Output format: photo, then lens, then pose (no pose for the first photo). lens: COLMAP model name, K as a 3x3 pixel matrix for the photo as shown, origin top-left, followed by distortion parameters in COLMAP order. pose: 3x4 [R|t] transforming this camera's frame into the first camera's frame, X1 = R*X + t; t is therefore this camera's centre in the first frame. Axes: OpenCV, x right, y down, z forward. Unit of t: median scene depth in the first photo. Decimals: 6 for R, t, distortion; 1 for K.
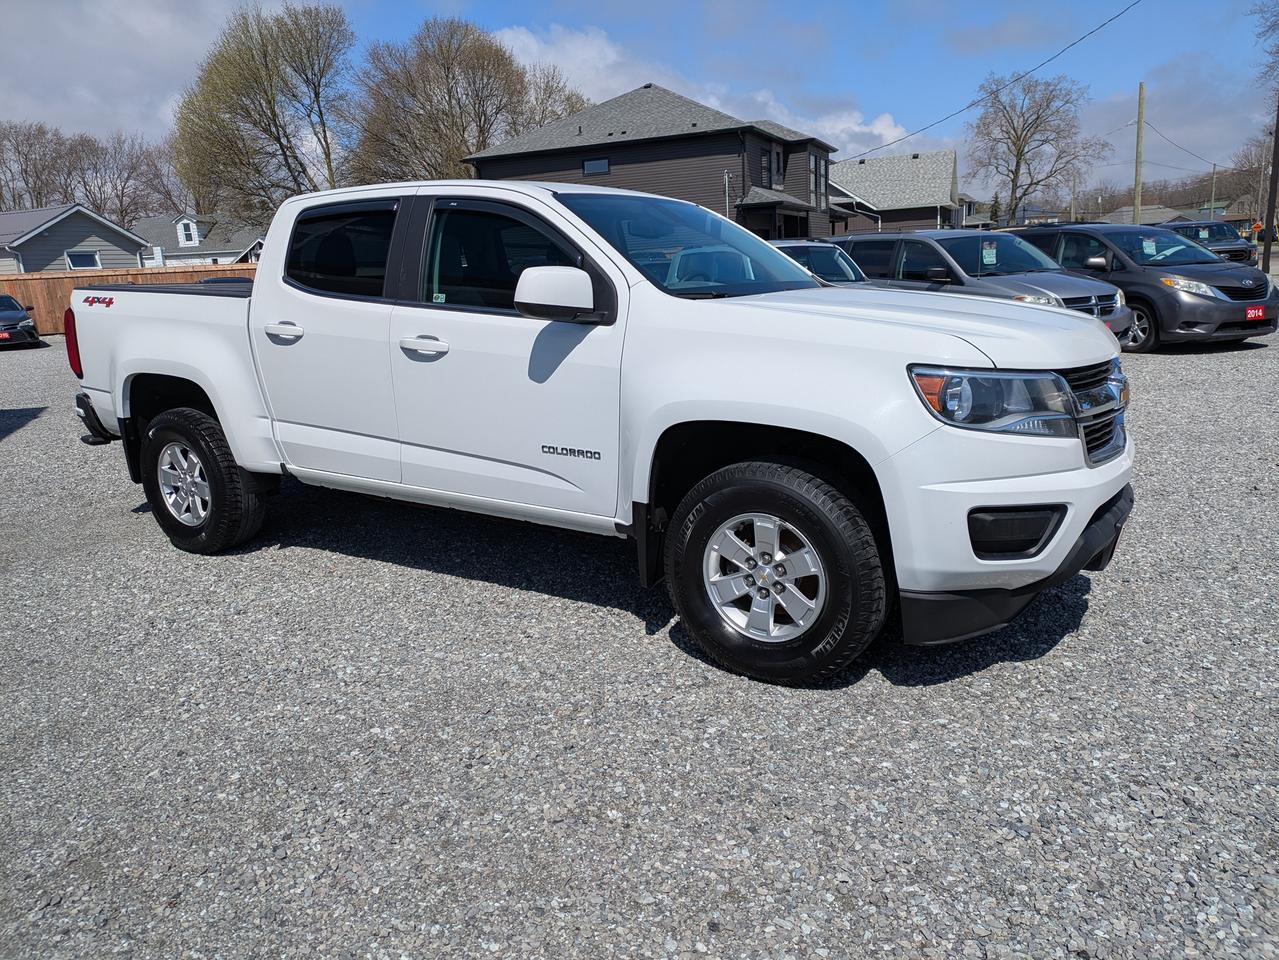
lens RADIAL K [[944.6, 0, 629.7], [0, 944.6, 491.5], [0, 0, 1]] dist [0.034357, -0.013620]
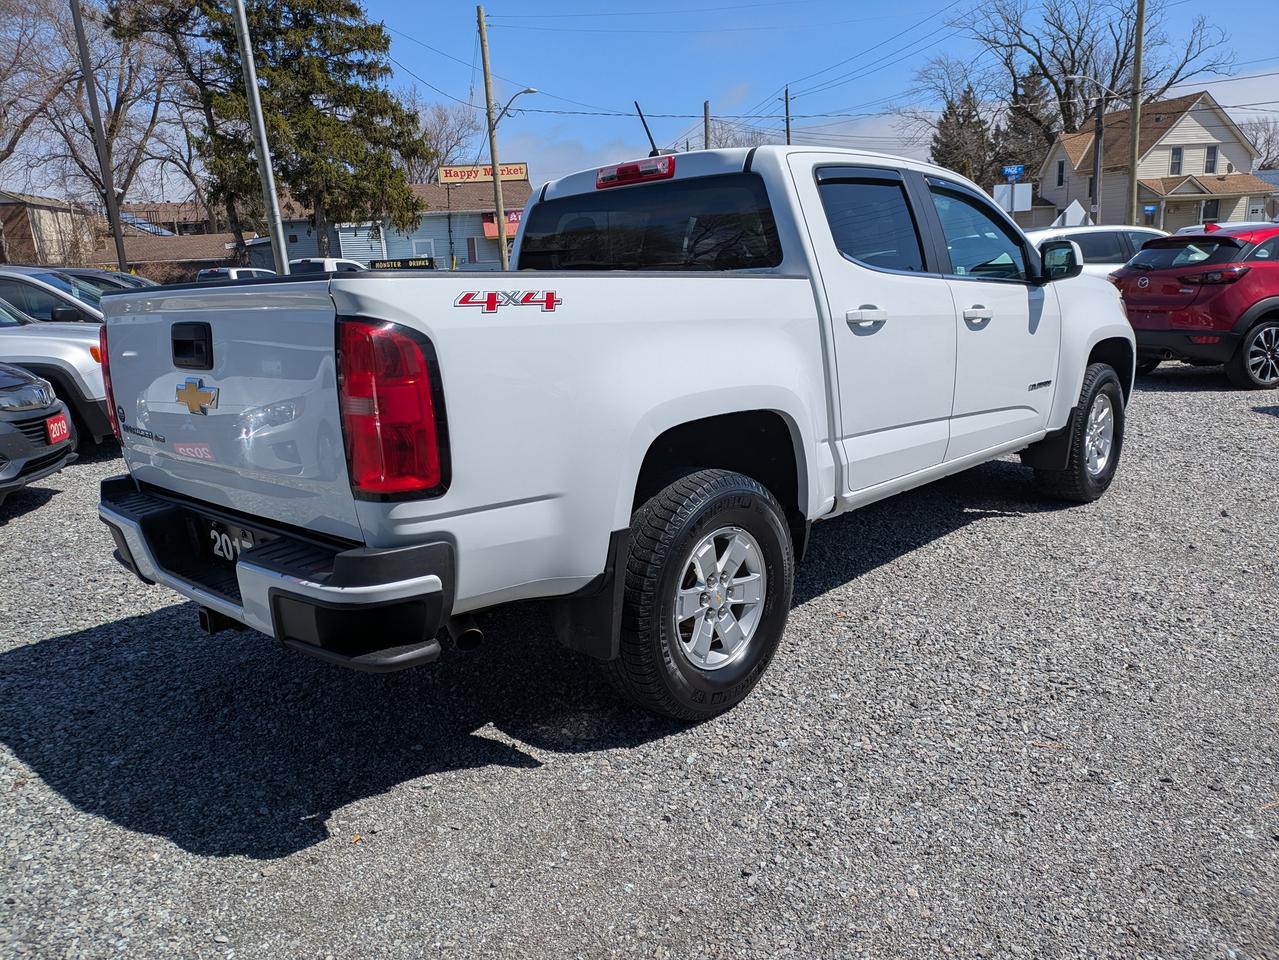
lens RADIAL K [[944.6, 0, 636.2], [0, 944.6, 482.1], [0, 0, 1]] dist [0.034357, -0.013620]
pose [[0.163006, -0.182815, 0.969540, -0.143235], [0.263157, 0.955140, 0.135856, -0.023521], [-0.950883, 0.232996, 0.203802, 0.127215]]
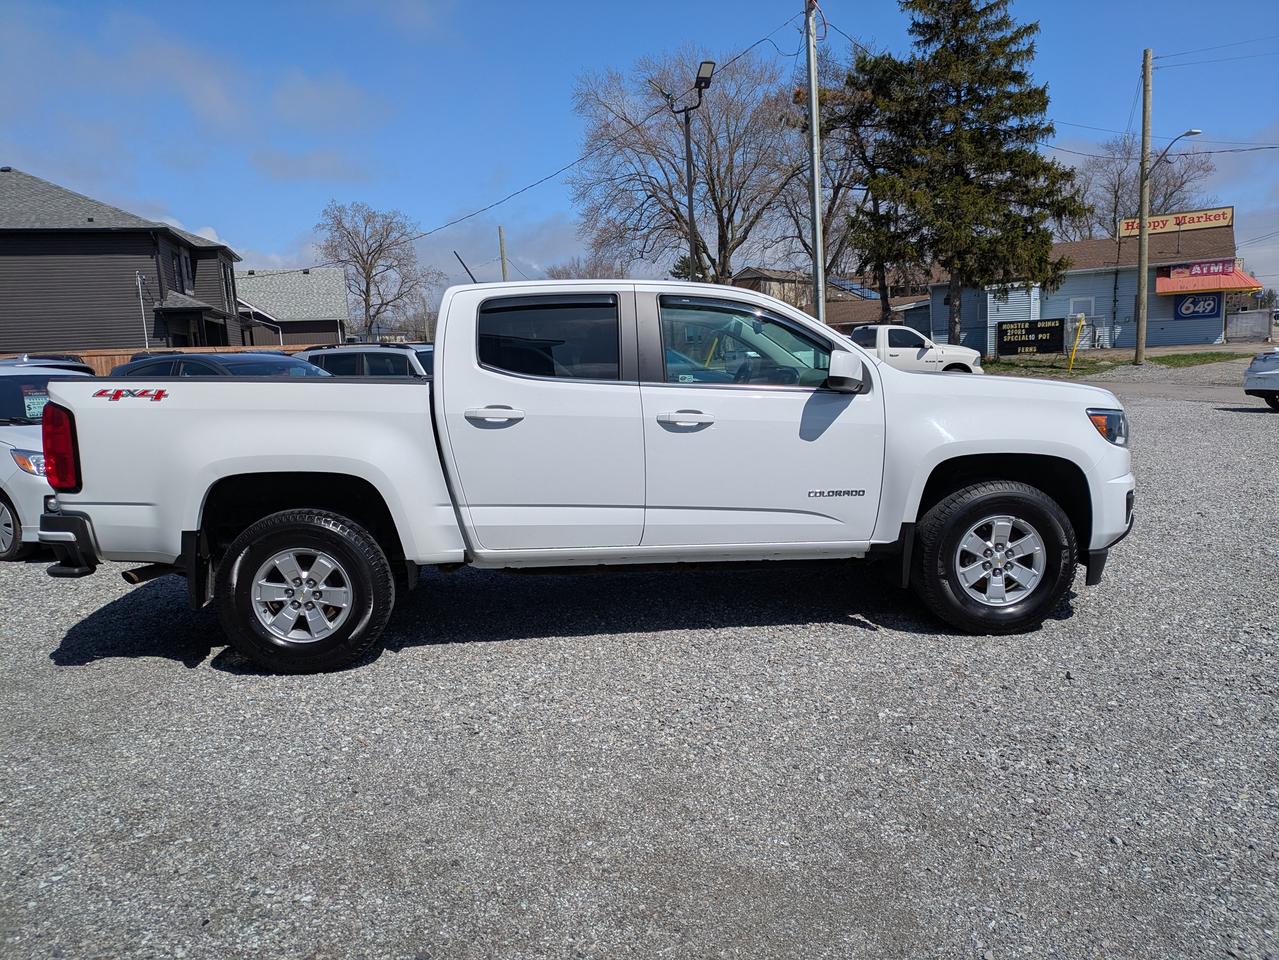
lens RADIAL K [[944.6, 0, 636.6], [0, 944.6, 488.9], [0, 0, 1]] dist [0.034357, -0.013620]
pose [[0.783594, -0.073033, 0.616965, -0.105199], [0.144390, 0.987283, -0.066517, -0.000148], [-0.604261, 0.141206, 0.784174, 0.015825]]
